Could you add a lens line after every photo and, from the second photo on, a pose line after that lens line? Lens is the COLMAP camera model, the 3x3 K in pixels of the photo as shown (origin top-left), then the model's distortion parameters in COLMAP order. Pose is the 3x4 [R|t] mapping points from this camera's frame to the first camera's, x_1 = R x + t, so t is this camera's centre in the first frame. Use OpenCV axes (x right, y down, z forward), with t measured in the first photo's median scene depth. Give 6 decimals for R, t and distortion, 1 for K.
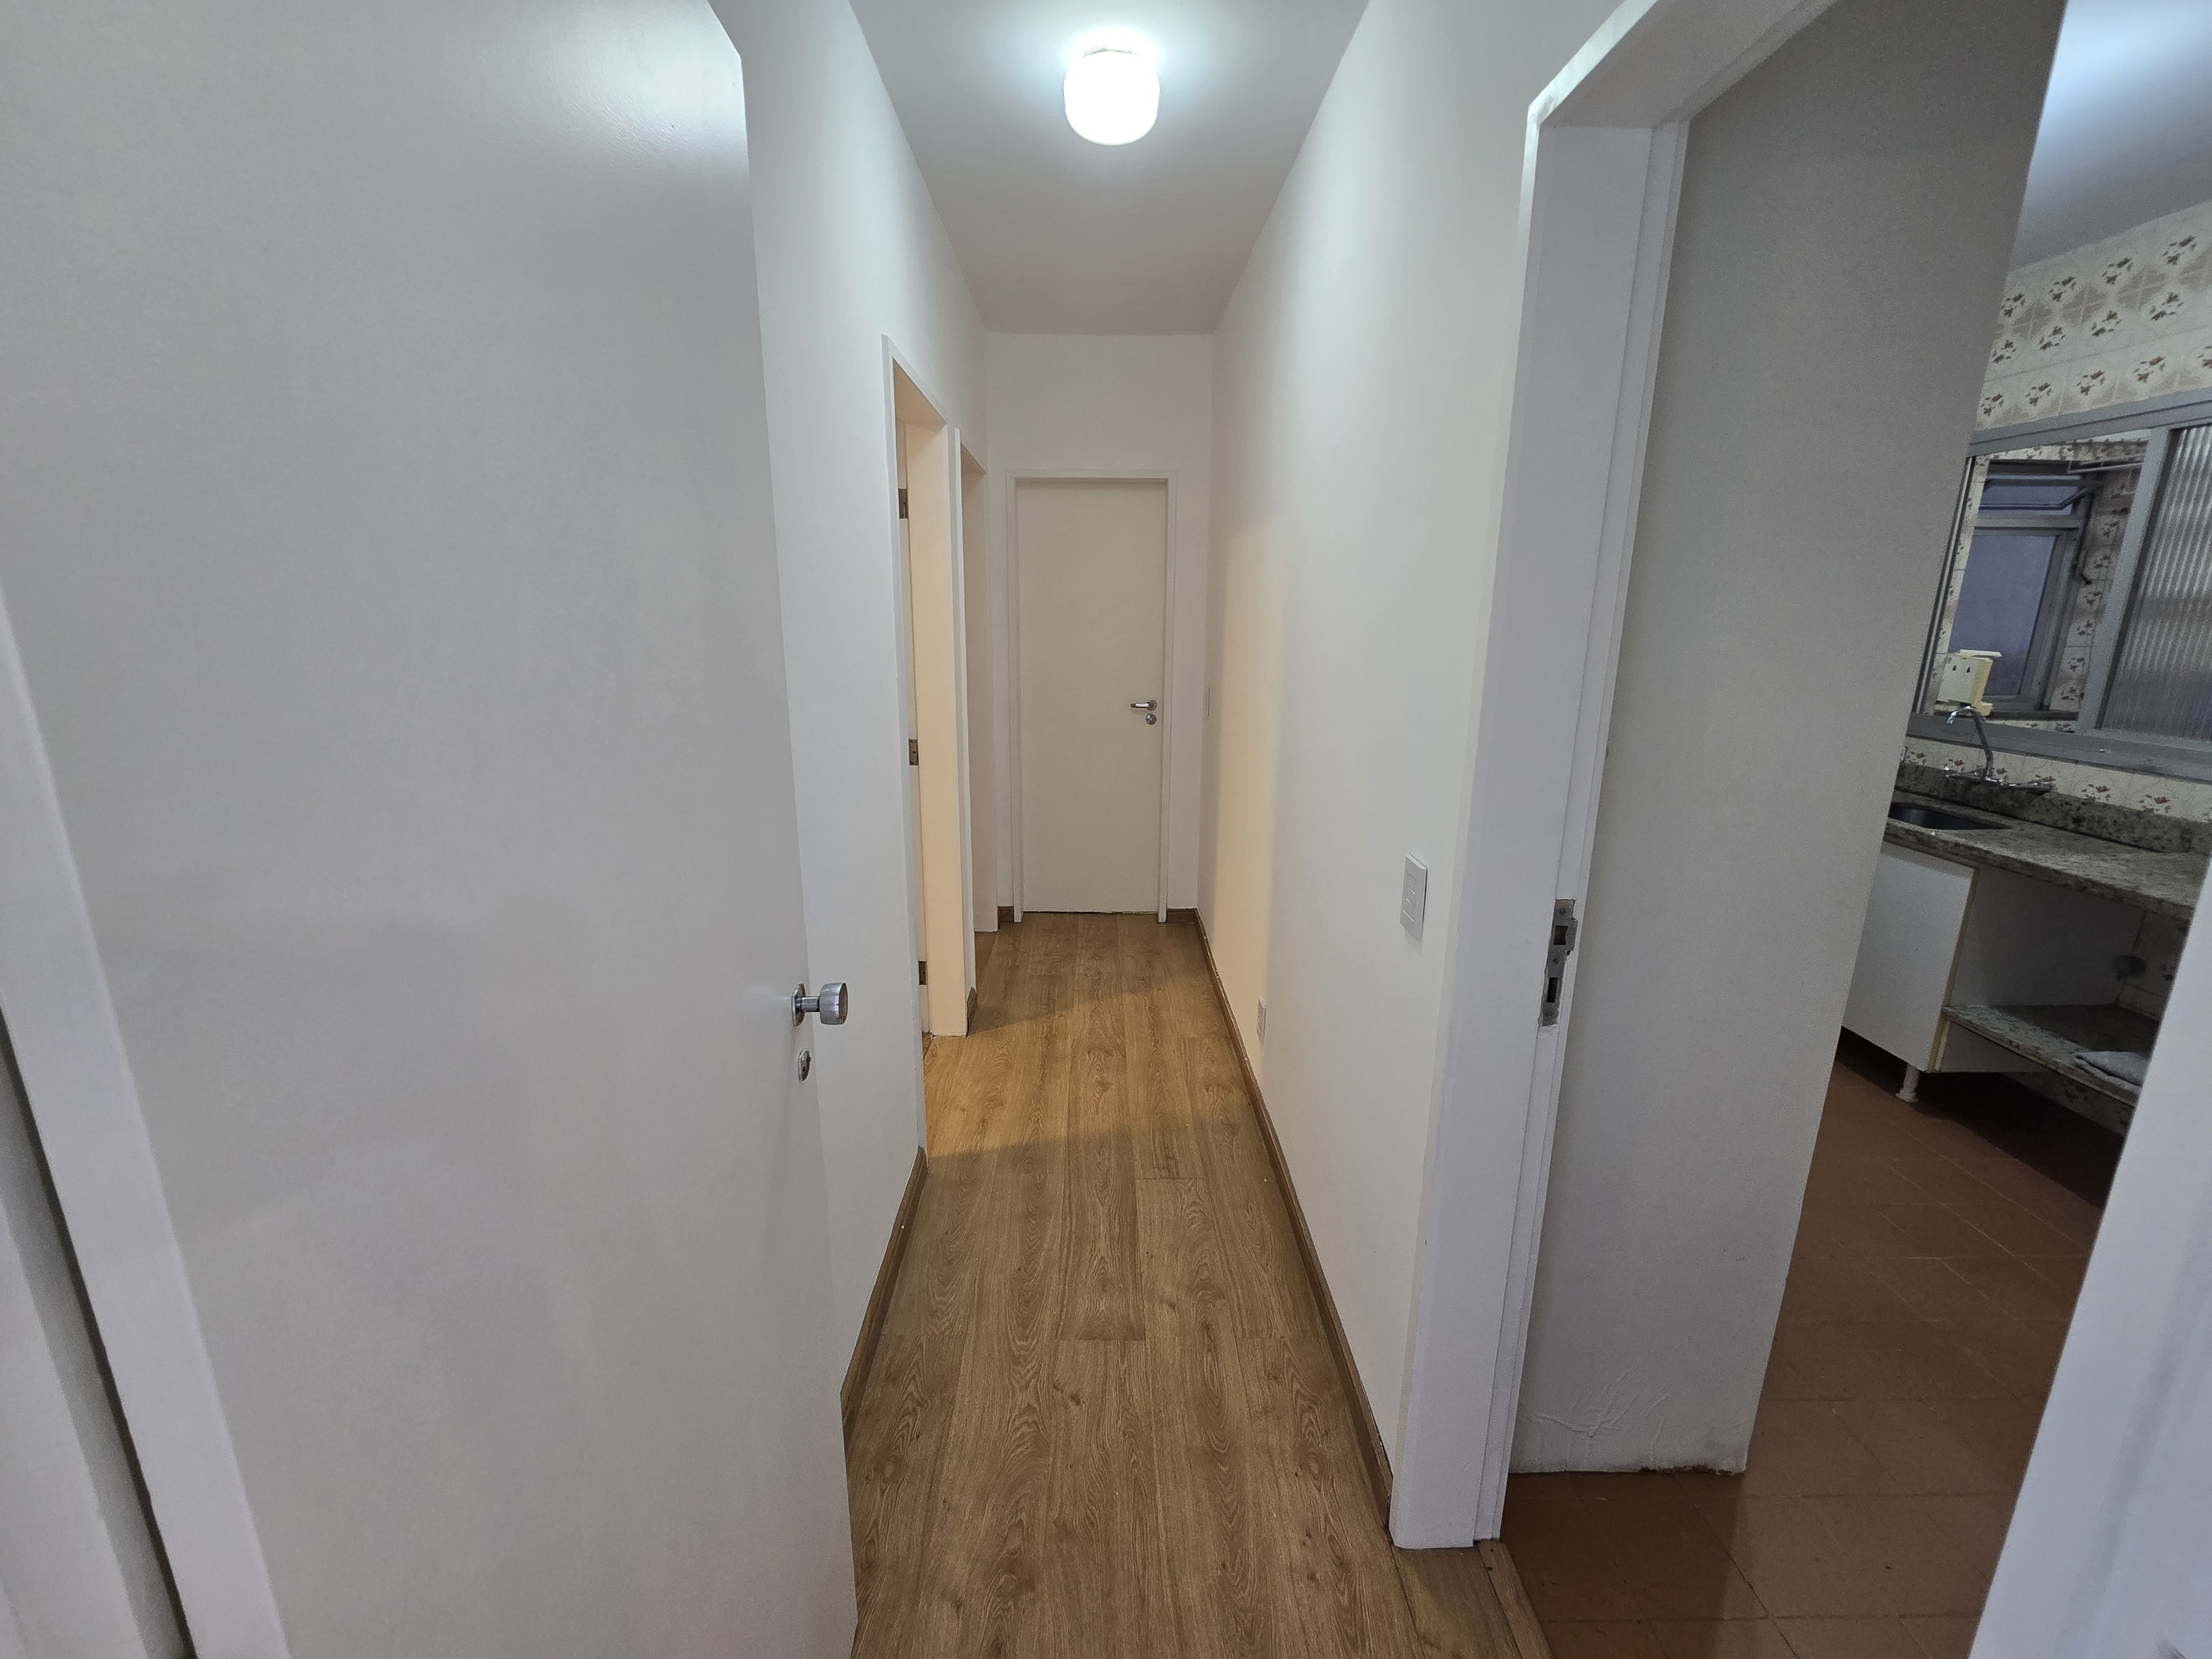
lens RADIAL K [[903.3, 0, 1104.3], [0, 903.3, 821.8], [0, 0, 1]] dist [-0.000728, -0.000629]
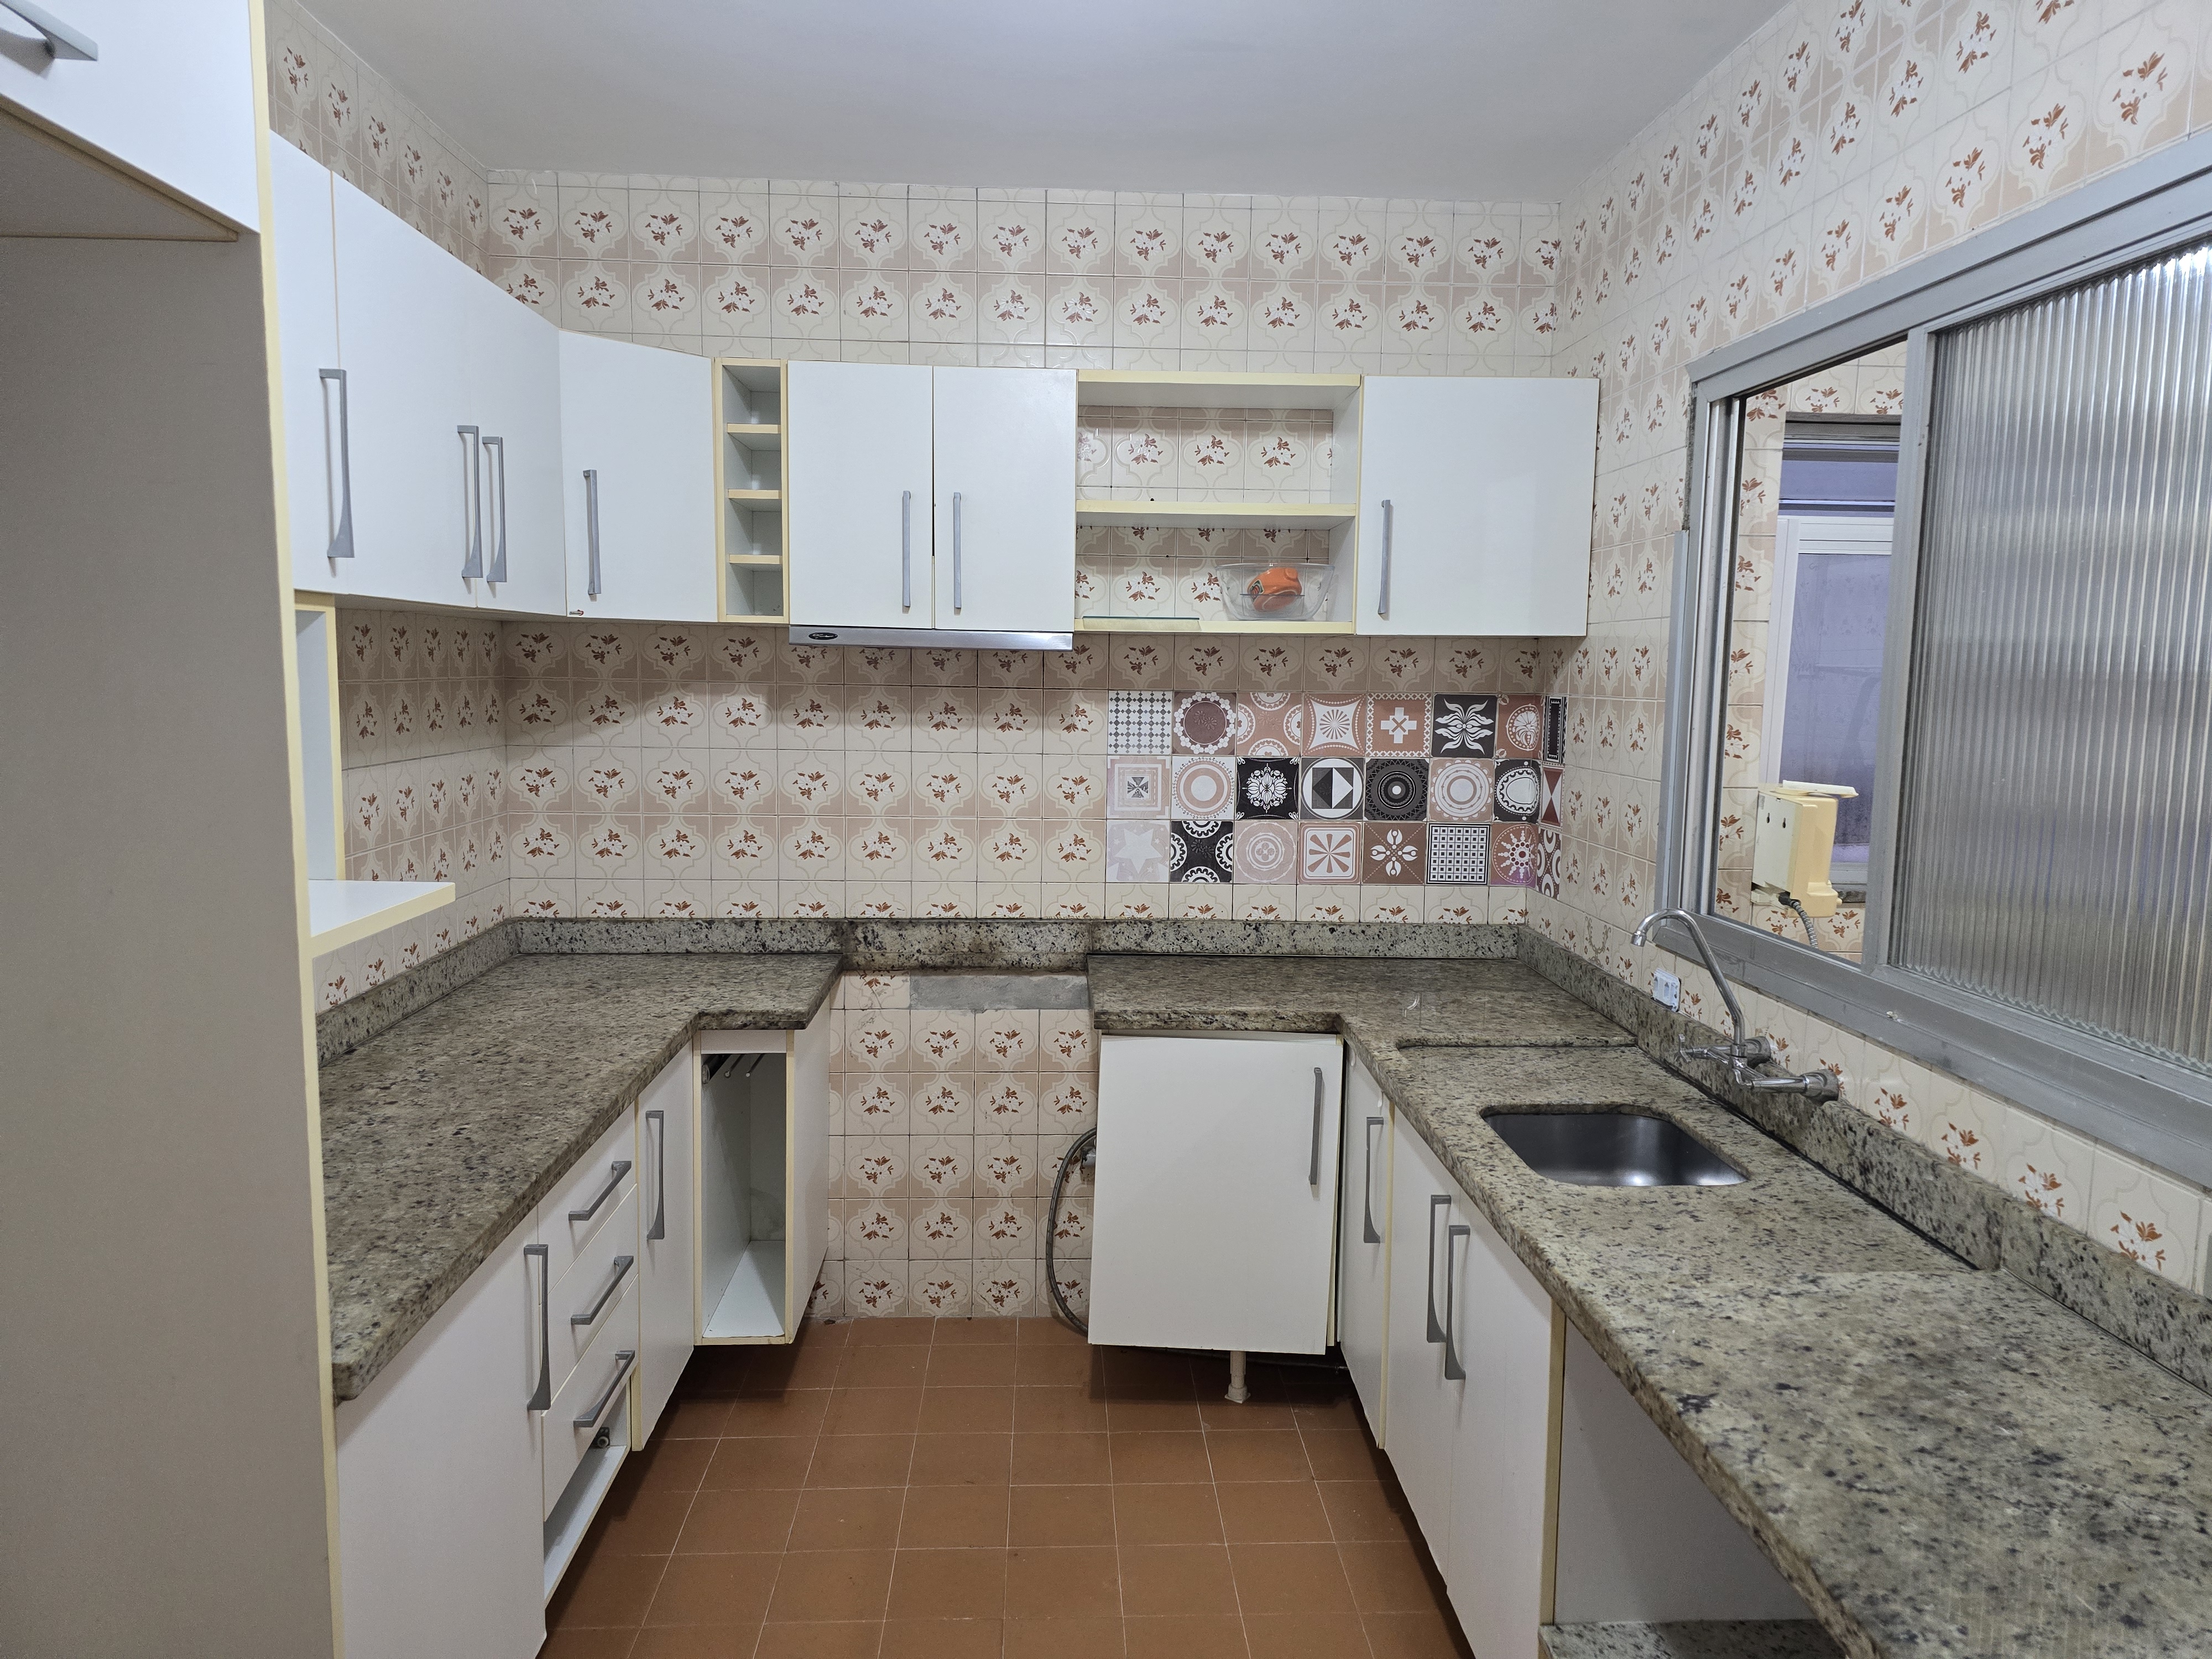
lens RADIAL K [[1494.3, 0, 1105.2], [0, 1494.3, 832.3], [0, 0, 1]] dist [0.004174, 0.000917]
pose [[0.999587, 0.010098, 0.026897, 0.690486], [-0.006628, 0.991996, -0.126092, -0.072082], [-0.027955, 0.125861, 0.991654, 0.257049]]
